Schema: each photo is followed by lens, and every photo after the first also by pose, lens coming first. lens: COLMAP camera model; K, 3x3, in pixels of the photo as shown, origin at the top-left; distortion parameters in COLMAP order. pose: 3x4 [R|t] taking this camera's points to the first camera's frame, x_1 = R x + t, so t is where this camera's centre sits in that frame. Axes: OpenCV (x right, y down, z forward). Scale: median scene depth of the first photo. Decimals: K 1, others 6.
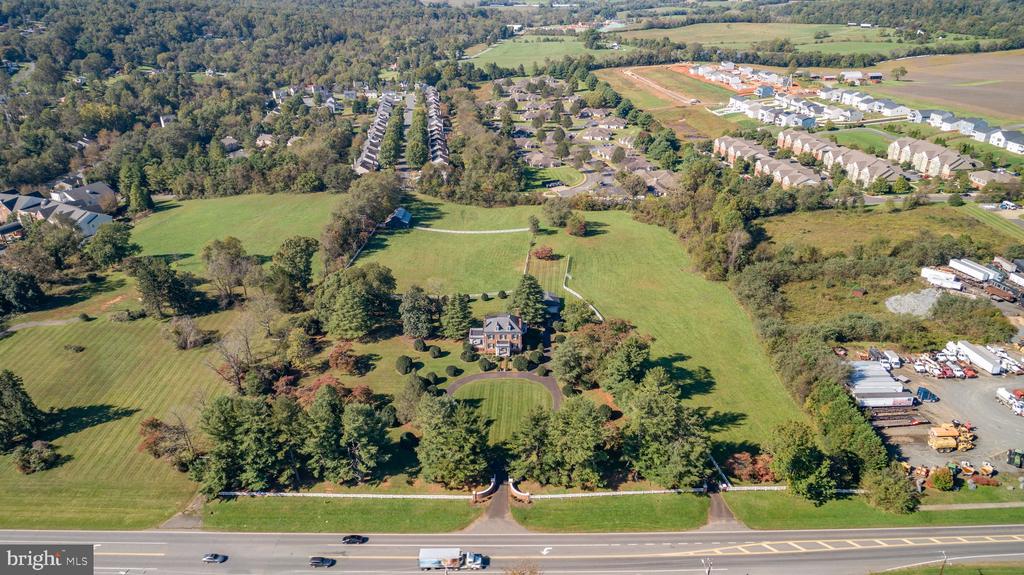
lens RADIAL K [[682.5, 0, 512.0], [0, 682.5, 287.5], [0, 0, 1]] dist [-0.004613, -0.000206]
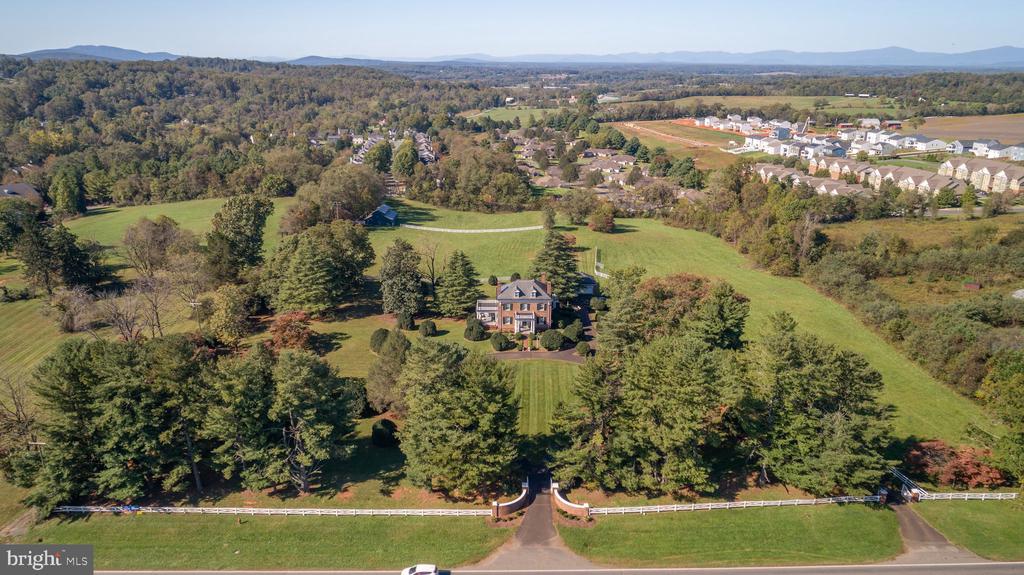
lens RADIAL K [[698.2, 0, 512.0], [0, 698.2, 287.5], [0, 0, 1]] dist [-0.004811, 0.001136]
pose [[0.999832, 0.004434, 0.017789, -0.037908], [-0.002063, 0.991360, -0.131152, 0.141506], [-0.018216, 0.131093, 0.991203, 0.275746]]
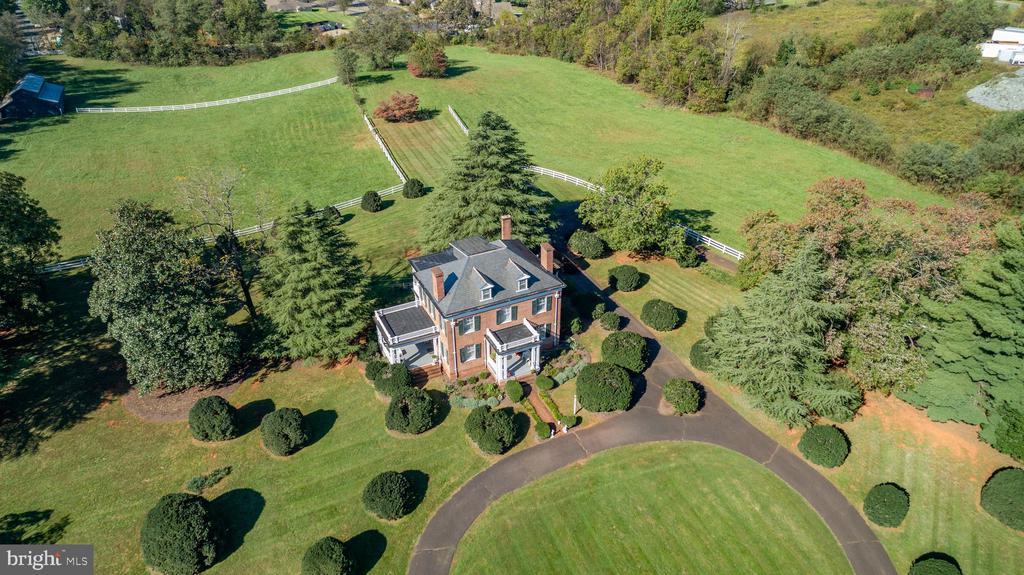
lens RADIAL K [[689.5, 0, 512.0], [0, 689.5, 287.5], [0, 0, 1]] dist [-0.005220, -0.001316]
pose [[0.902674, -0.233029, 0.361770, -0.113270], [0.188524, 0.969867, 0.154328, 0.014249], [-0.386832, -0.071106, 0.919405, 0.695297]]
